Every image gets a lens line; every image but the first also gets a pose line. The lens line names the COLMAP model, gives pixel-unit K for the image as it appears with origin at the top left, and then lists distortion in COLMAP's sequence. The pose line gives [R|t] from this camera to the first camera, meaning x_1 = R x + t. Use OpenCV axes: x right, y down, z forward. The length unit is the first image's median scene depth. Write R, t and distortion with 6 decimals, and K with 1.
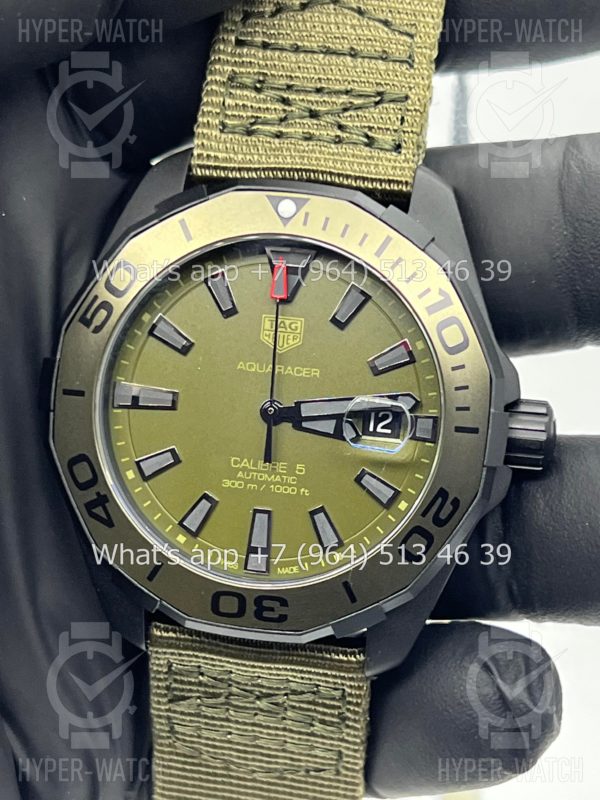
lens RADIAL K [[1805.3, 0, 317.9], [0, 1805.3, 459.1], [0, 0, 1]] dist [0.317709, 0.000000]
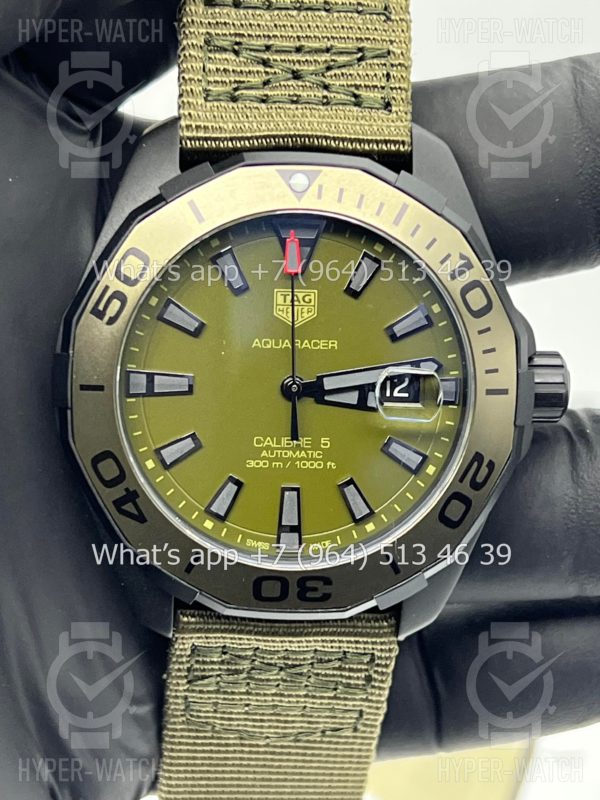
lens RADIAL K [[1805.3, 0, 296.1], [0, 1805.3, 405.1], [0, 0, 1]] dist [0.317709, 0.000000]
pose [[0.978126, -0.094054, 0.185533, -0.204638], [0.080669, 0.993650, 0.078434, -0.092799], [-0.191732, -0.061751, 0.979503, 0.039112]]
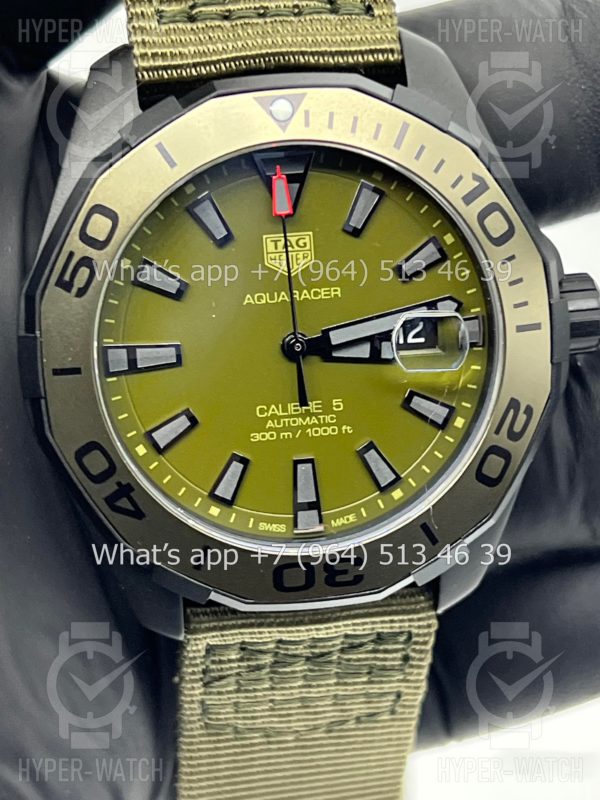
lens RADIAL K [[1805.3, 0, 308.7], [0, 1805.3, 387.4], [0, 0, 1]] dist [0.317709, 0.000000]
pose [[0.952544, -0.201542, 0.228124, -0.216613], [0.175075, 0.975794, 0.131053, -0.117117], [-0.249014, -0.084895, 0.964772, 0.170446]]
